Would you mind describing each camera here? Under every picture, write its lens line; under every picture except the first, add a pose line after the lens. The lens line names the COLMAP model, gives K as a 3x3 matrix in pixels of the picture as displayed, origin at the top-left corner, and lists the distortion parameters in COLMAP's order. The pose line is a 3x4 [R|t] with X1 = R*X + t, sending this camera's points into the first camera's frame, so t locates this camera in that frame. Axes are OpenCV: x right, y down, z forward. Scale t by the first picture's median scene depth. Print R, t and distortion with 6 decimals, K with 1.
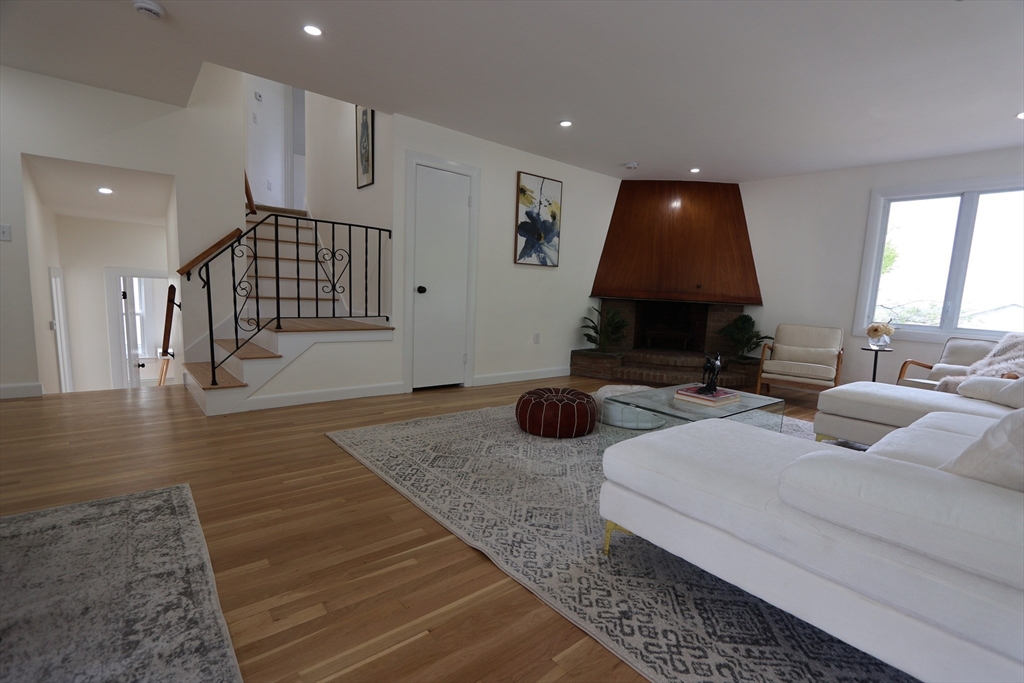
lens RADIAL K [[472.7, 0, 515.8], [0, 472.7, 354.6], [0, 0, 1]] dist [-0.012111, 0.000042]
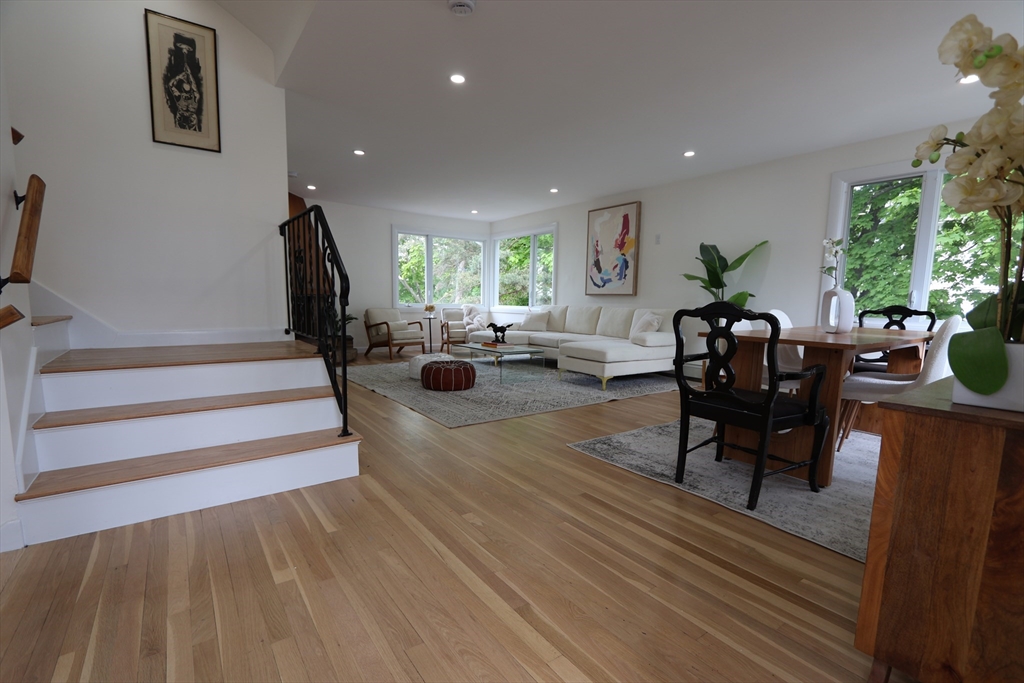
lens RADIAL K [[473.5, 0, 518.8], [0, 473.5, 358.2], [0, 0, 1]] dist [-0.012114, -0.000460]
pose [[0.056317, -0.168773, 0.984045, -2.313920], [0.116858, 0.979949, 0.161383, -0.250592], [-0.991551, 0.105905, 0.074910, 1.140004]]
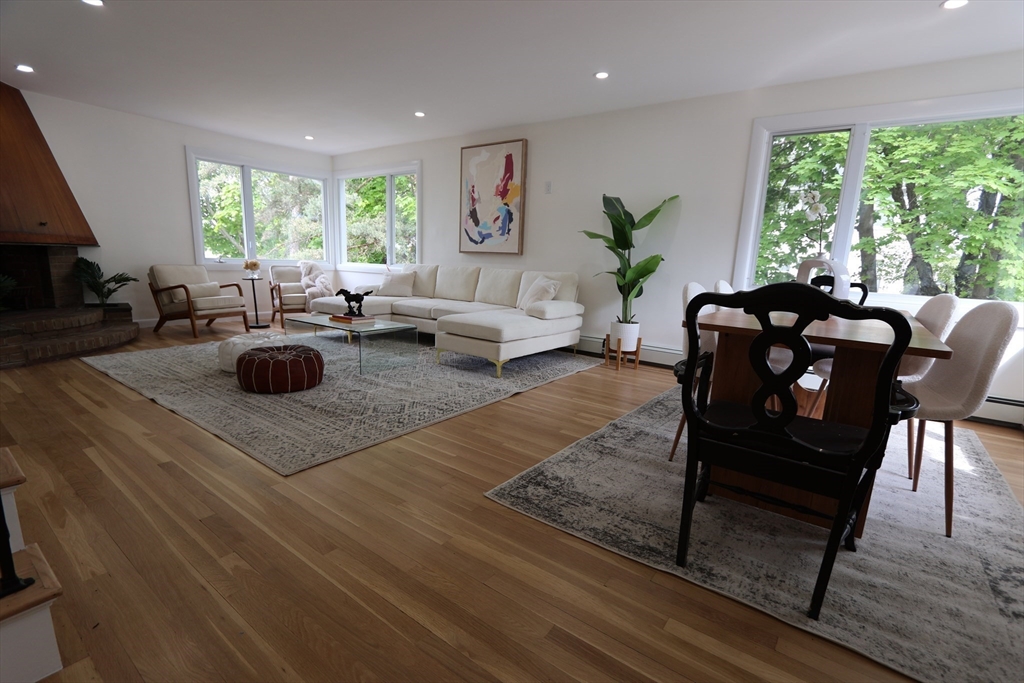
lens RADIAL K [[472.7, 0, 515.8], [0, 472.7, 354.6], [0, 0, 1]] dist [-0.012111, 0.000042]
pose [[-0.243150, -0.249494, 0.937353, -1.688415], [0.077896, 0.958211, 0.275253, -0.256106], [-0.966856, 0.139944, -0.213554, 1.240102]]
